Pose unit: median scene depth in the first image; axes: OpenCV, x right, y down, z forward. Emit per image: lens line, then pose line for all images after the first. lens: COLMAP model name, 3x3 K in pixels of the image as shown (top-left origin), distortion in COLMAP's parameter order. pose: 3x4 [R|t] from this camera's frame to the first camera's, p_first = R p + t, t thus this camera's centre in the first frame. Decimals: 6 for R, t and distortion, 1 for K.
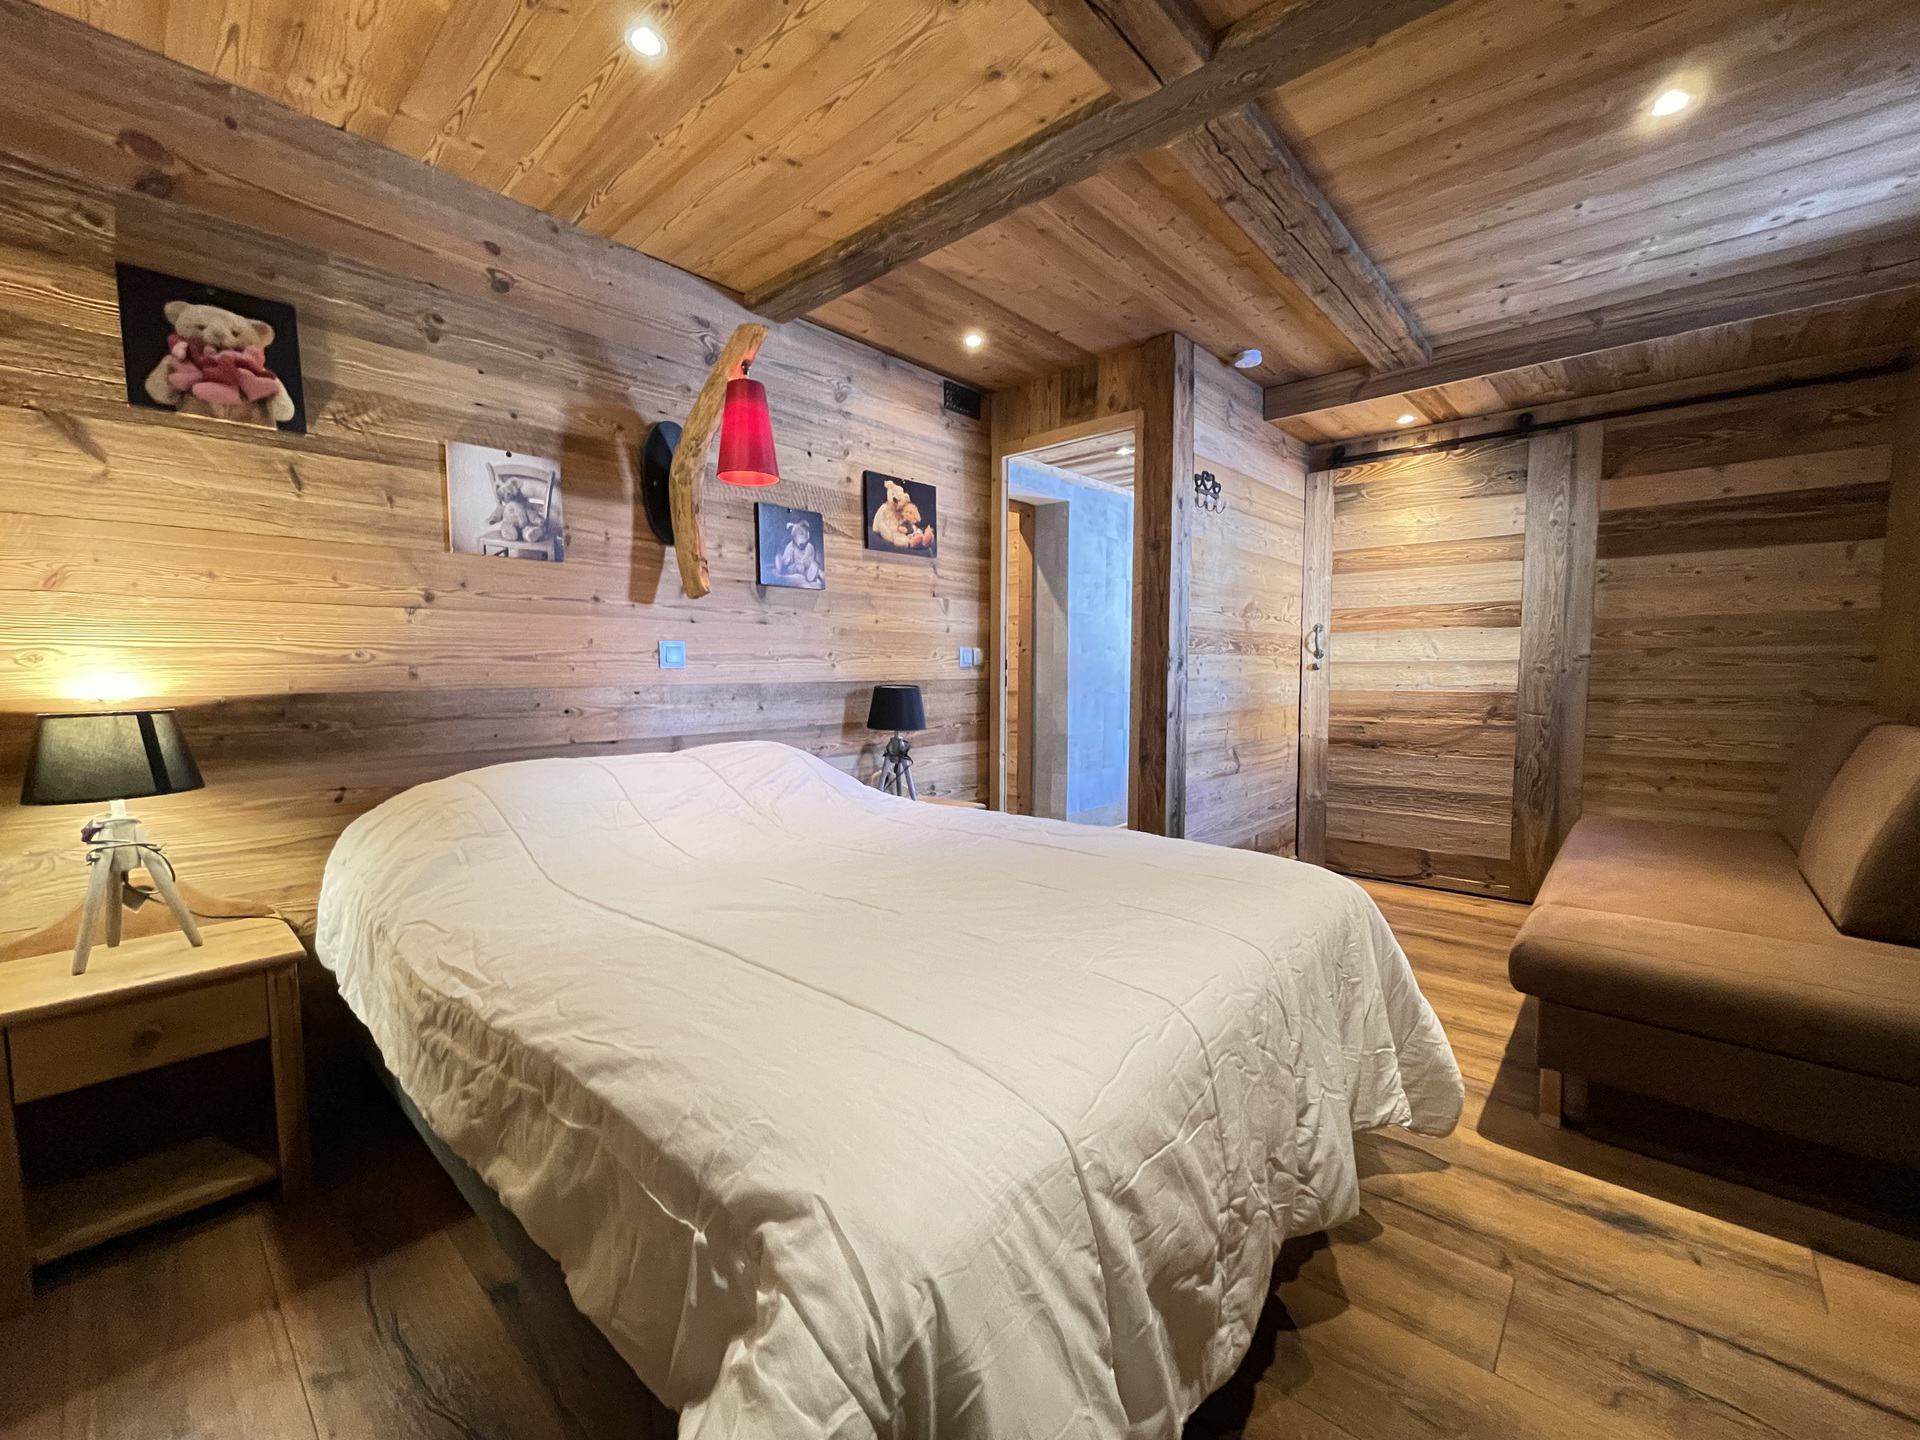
lens RADIAL K [[785.4, 0, 960.2], [0, 785.4, 723.1], [0, 0, 1]] dist [-0.001295, 0.000600]
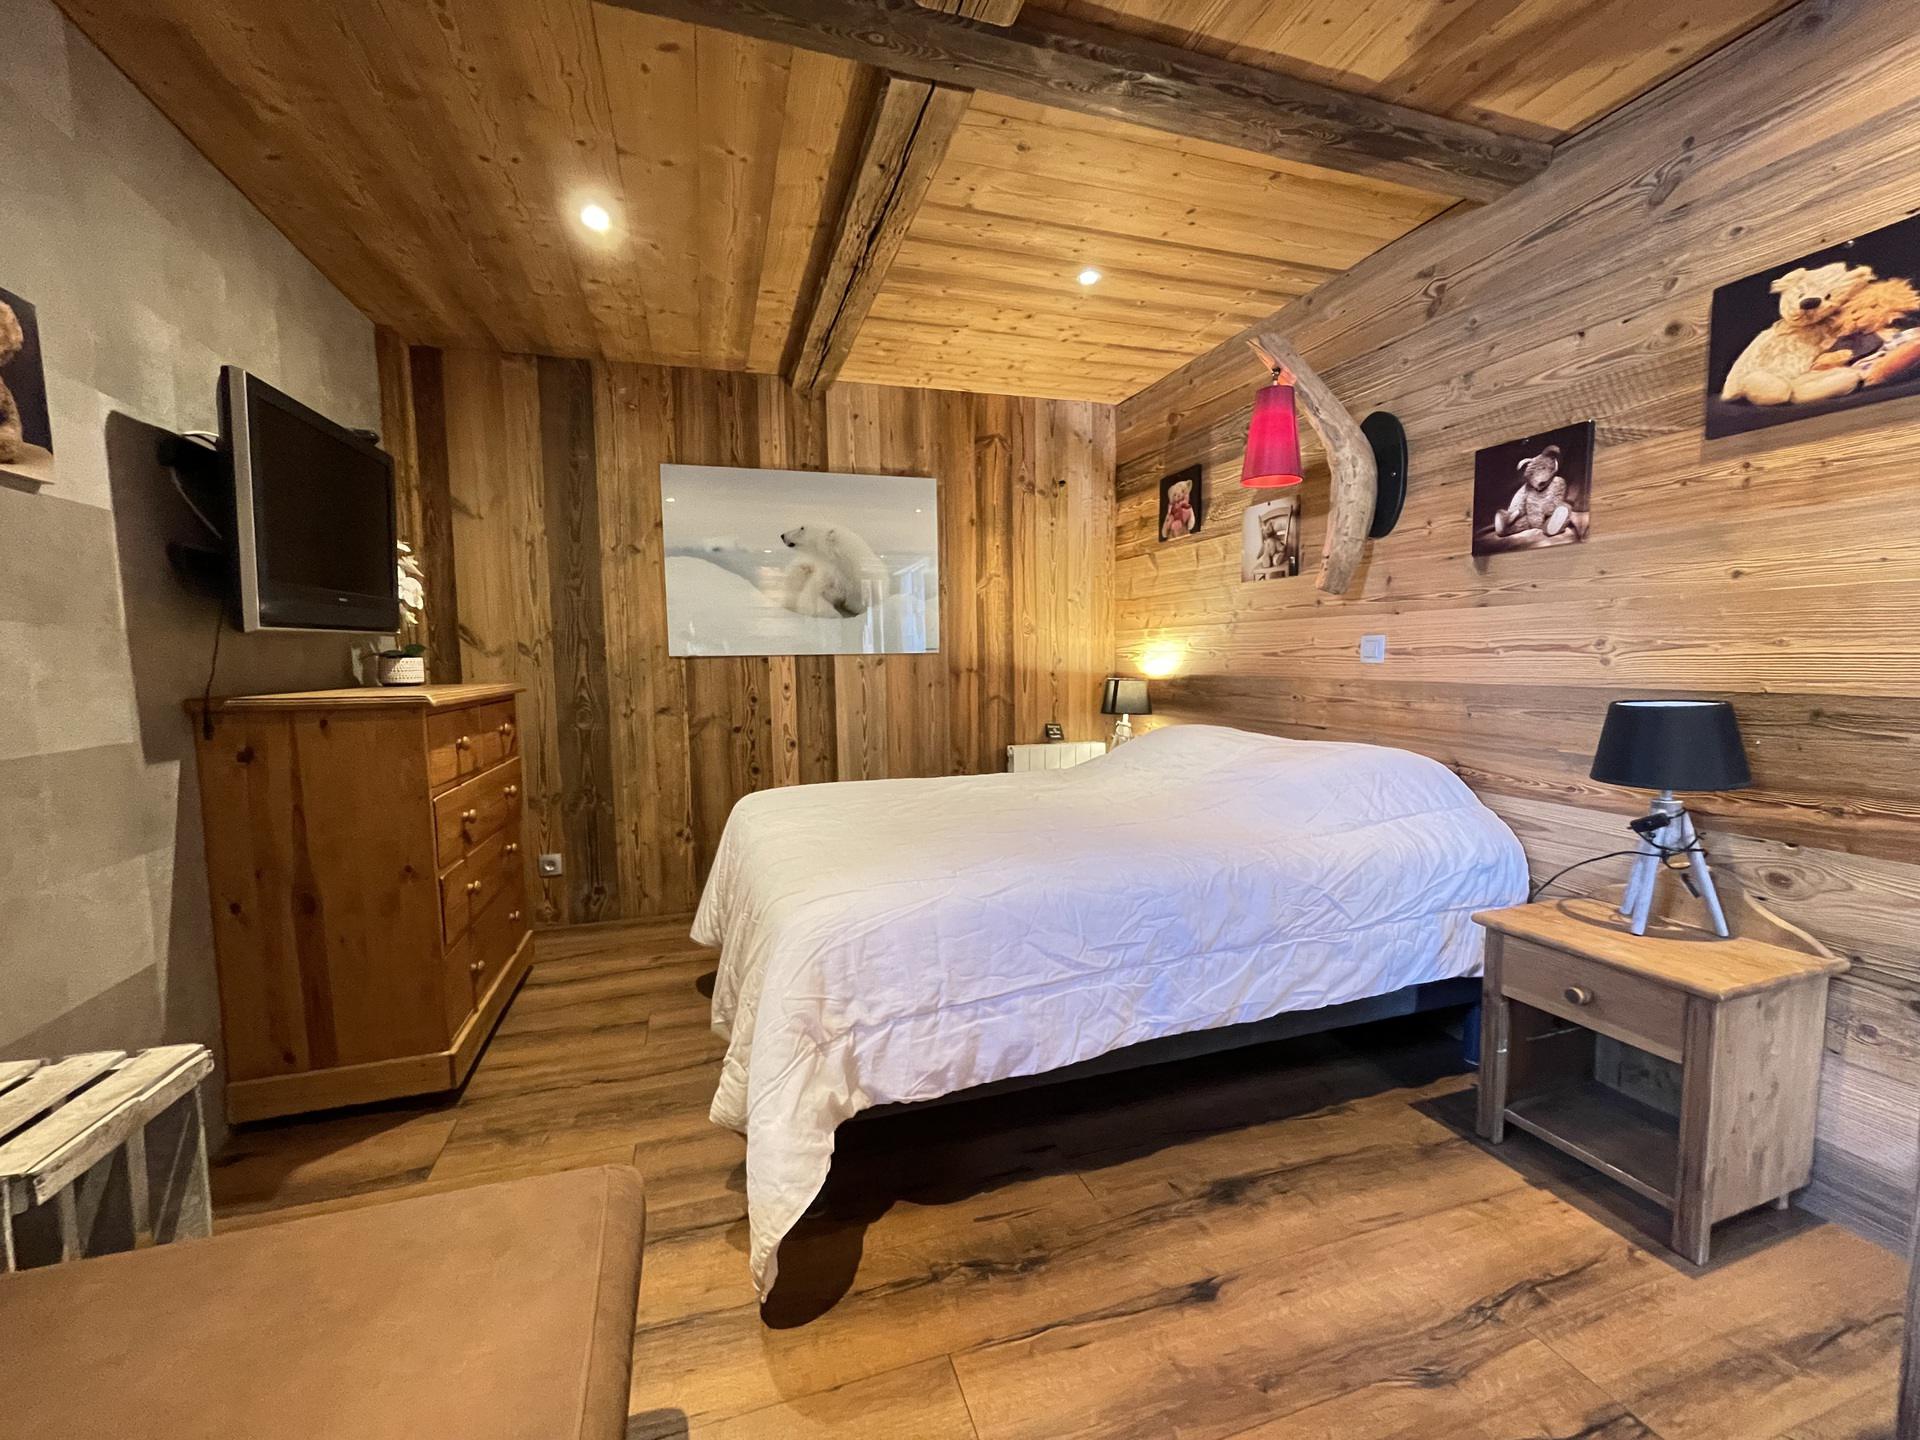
lens RADIAL K [[785.4, 0, 956.6], [0, 785.4, 719.8], [0, 0, 1]] dist [-0.001295, 0.000600]
pose [[-0.506310, 0.079211, -0.858706, 0.676986], [-0.049553, 0.991455, 0.120673, -0.083214], [0.860927, 0.103649, -0.498058, 0.948254]]
